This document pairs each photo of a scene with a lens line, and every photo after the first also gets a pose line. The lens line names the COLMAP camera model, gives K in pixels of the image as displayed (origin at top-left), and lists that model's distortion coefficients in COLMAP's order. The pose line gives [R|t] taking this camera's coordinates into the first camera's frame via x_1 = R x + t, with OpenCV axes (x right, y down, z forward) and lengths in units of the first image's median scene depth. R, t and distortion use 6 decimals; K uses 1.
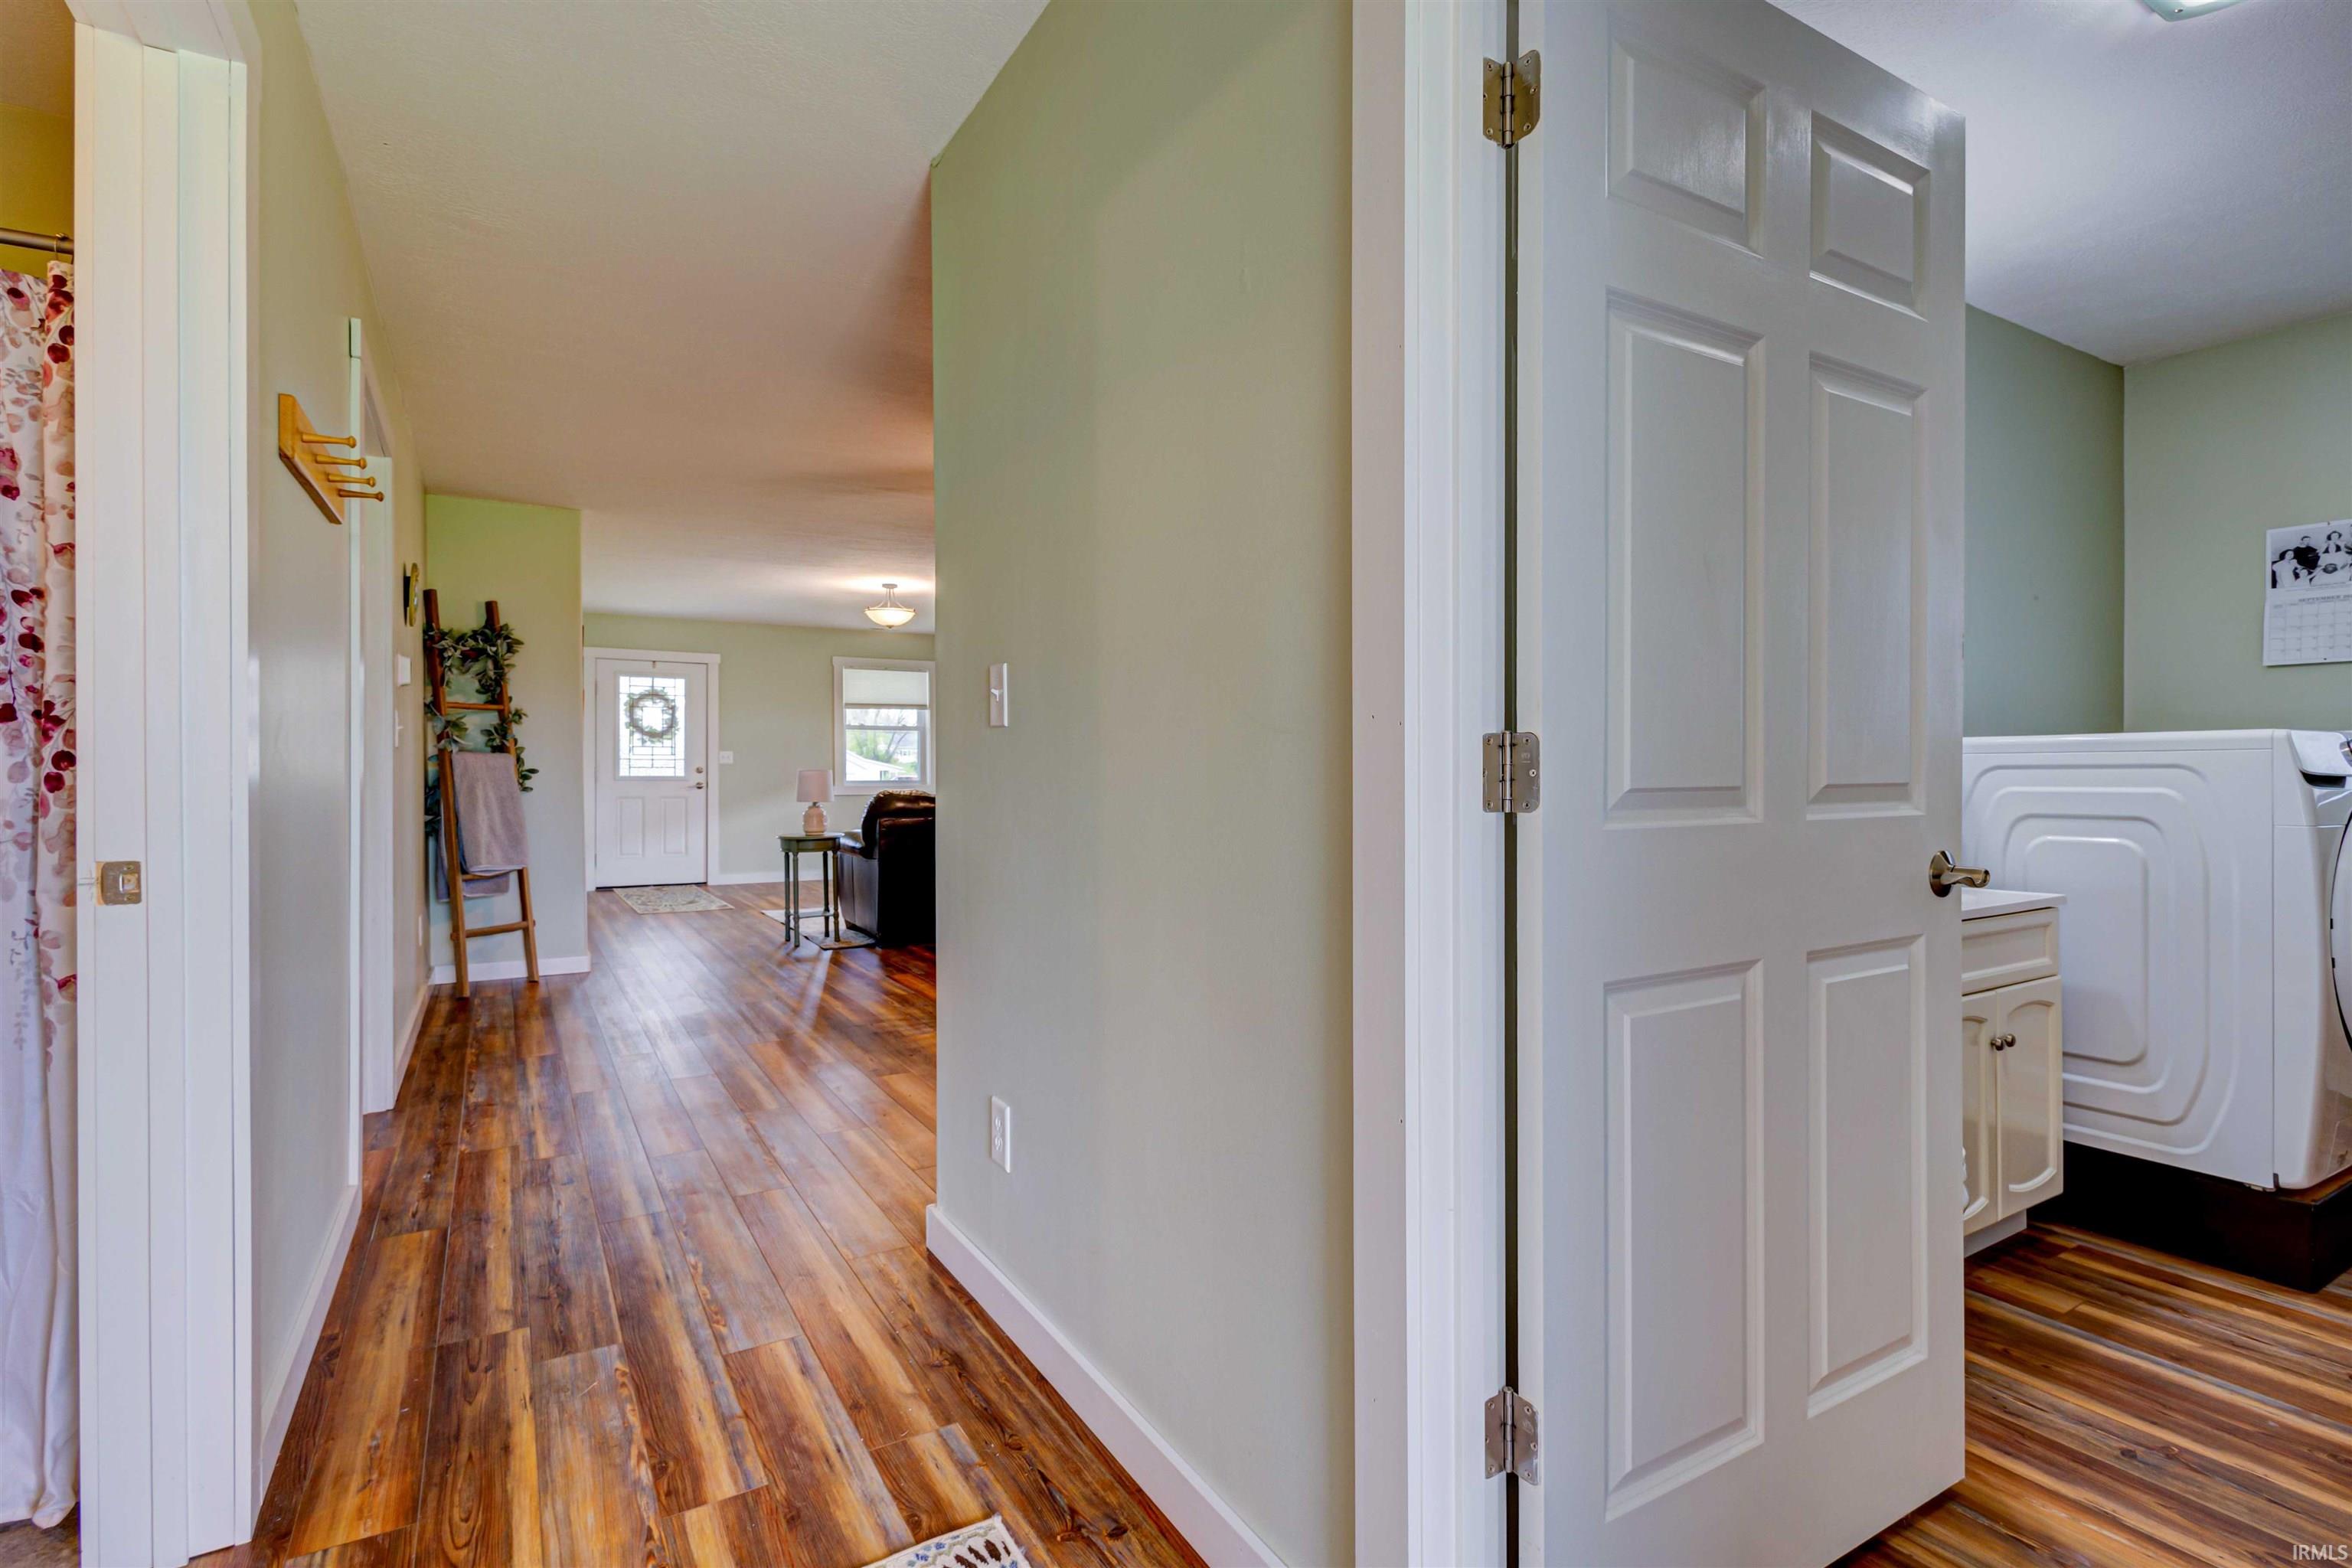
lens RADIAL K [[1091.5, 0, 1174.9], [0, 1091.5, 776.4], [0, 0, 1]] dist [0.010867, -0.005282]
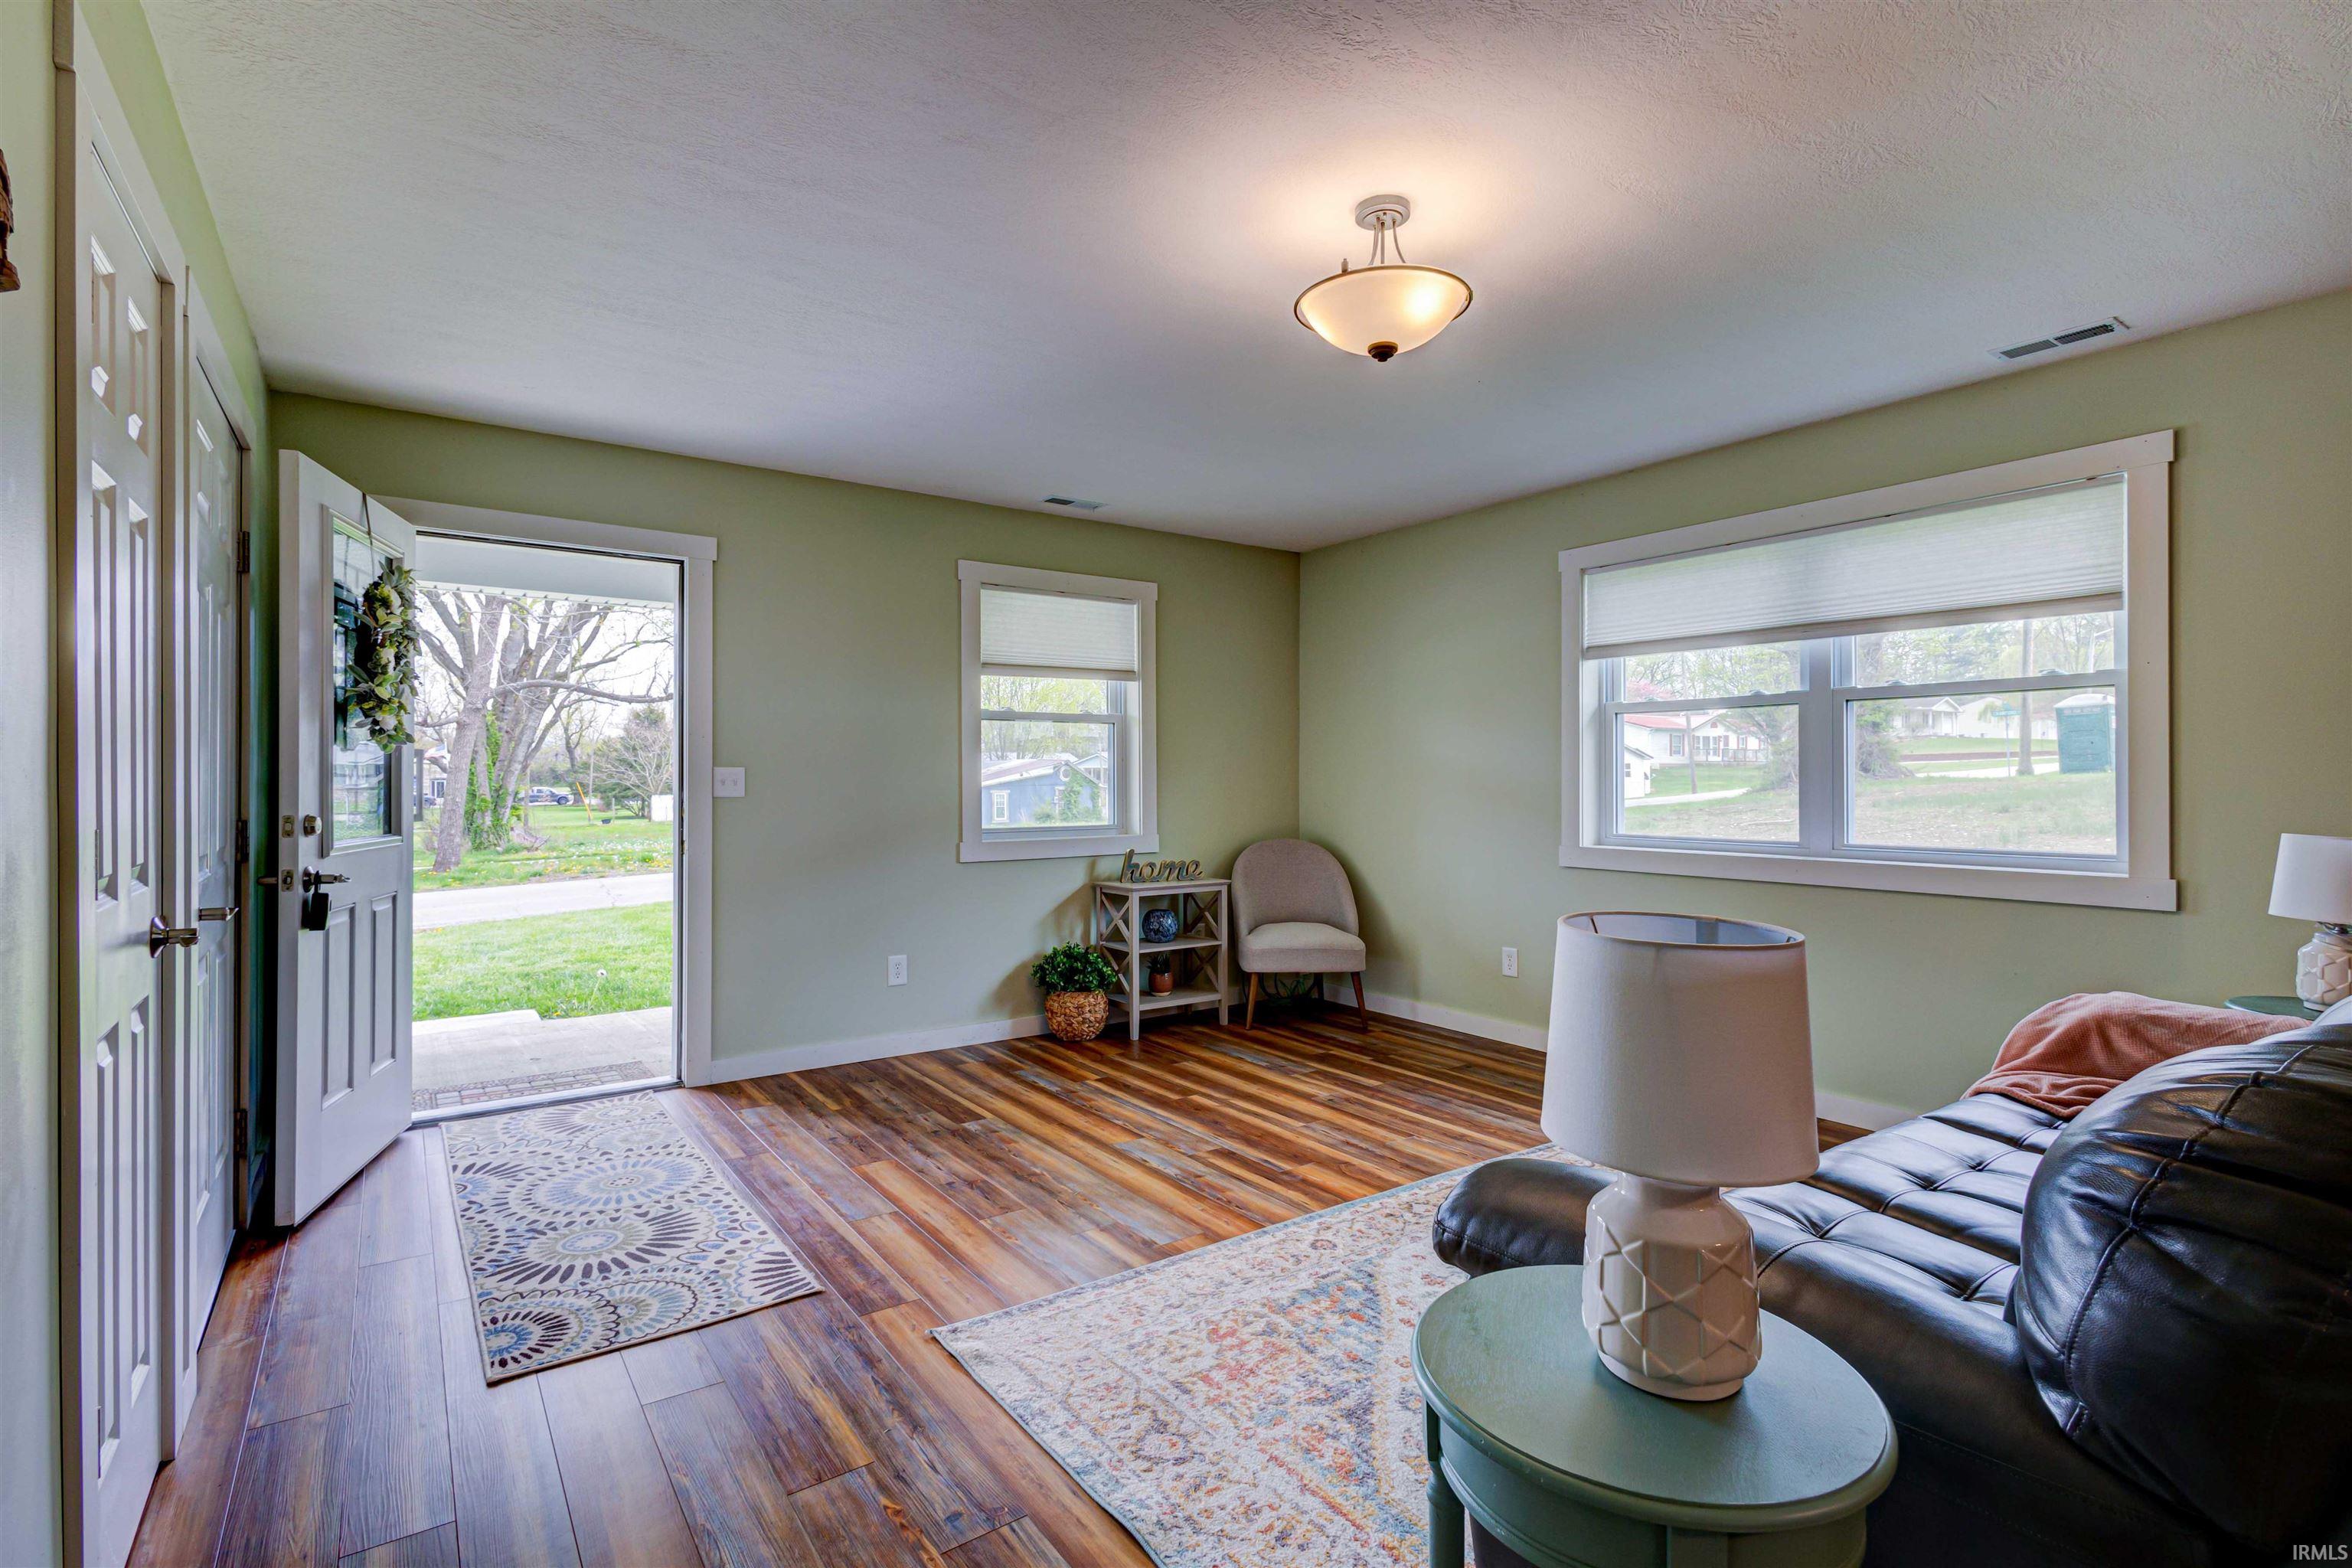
lens RADIAL K [[1091.5, 0, 1167.5], [0, 1091.5, 774.2], [0, 0, 1]] dist [0.010867, -0.005282]
pose [[0.998057, -0.000476, 0.062309, -0.404719], [0.001006, 0.999964, -0.008473, -0.025501], [-0.062303, 0.008519, 0.998021, 0.857316]]
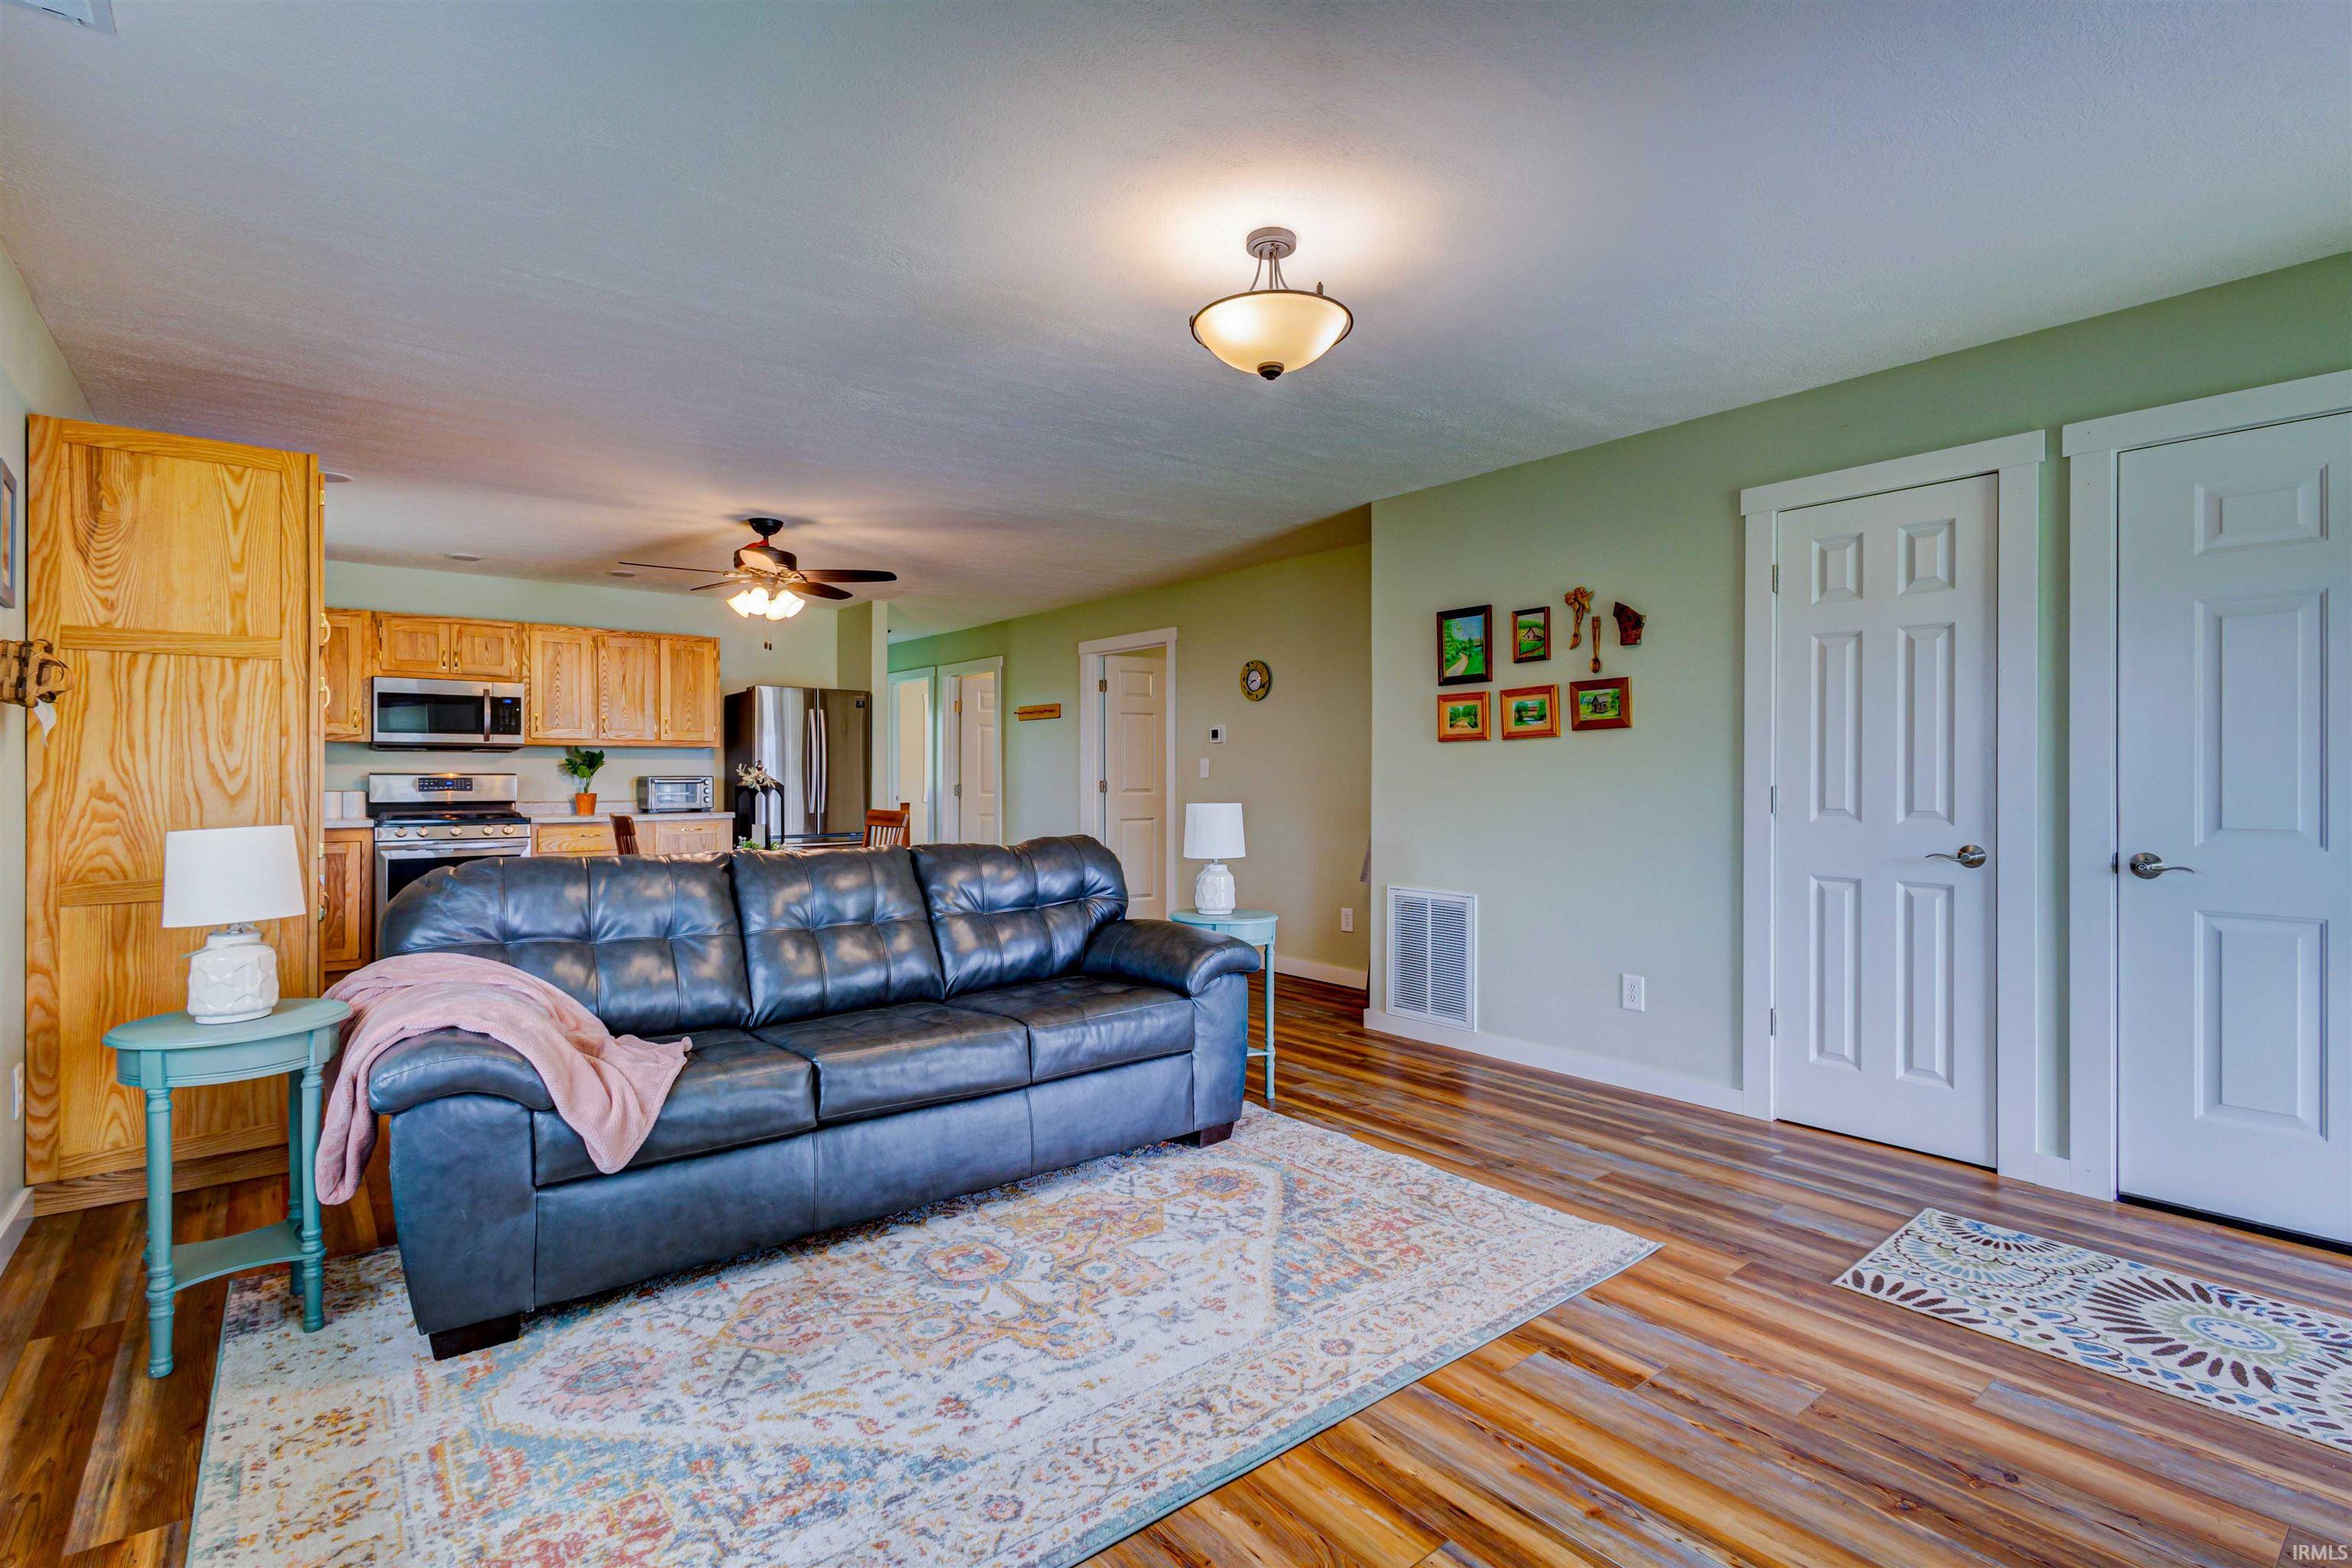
lens RADIAL K [[1091.5, 0, 1173.9], [0, 1091.5, 779.9], [0, 0, 1]] dist [0.010867, -0.005282]
pose [[-0.991232, 0.000435, -0.132130, -0.230308], [-0.001176, 0.999926, 0.012120, -0.026008], [0.132125, 0.012169, -0.991158, 1.575686]]
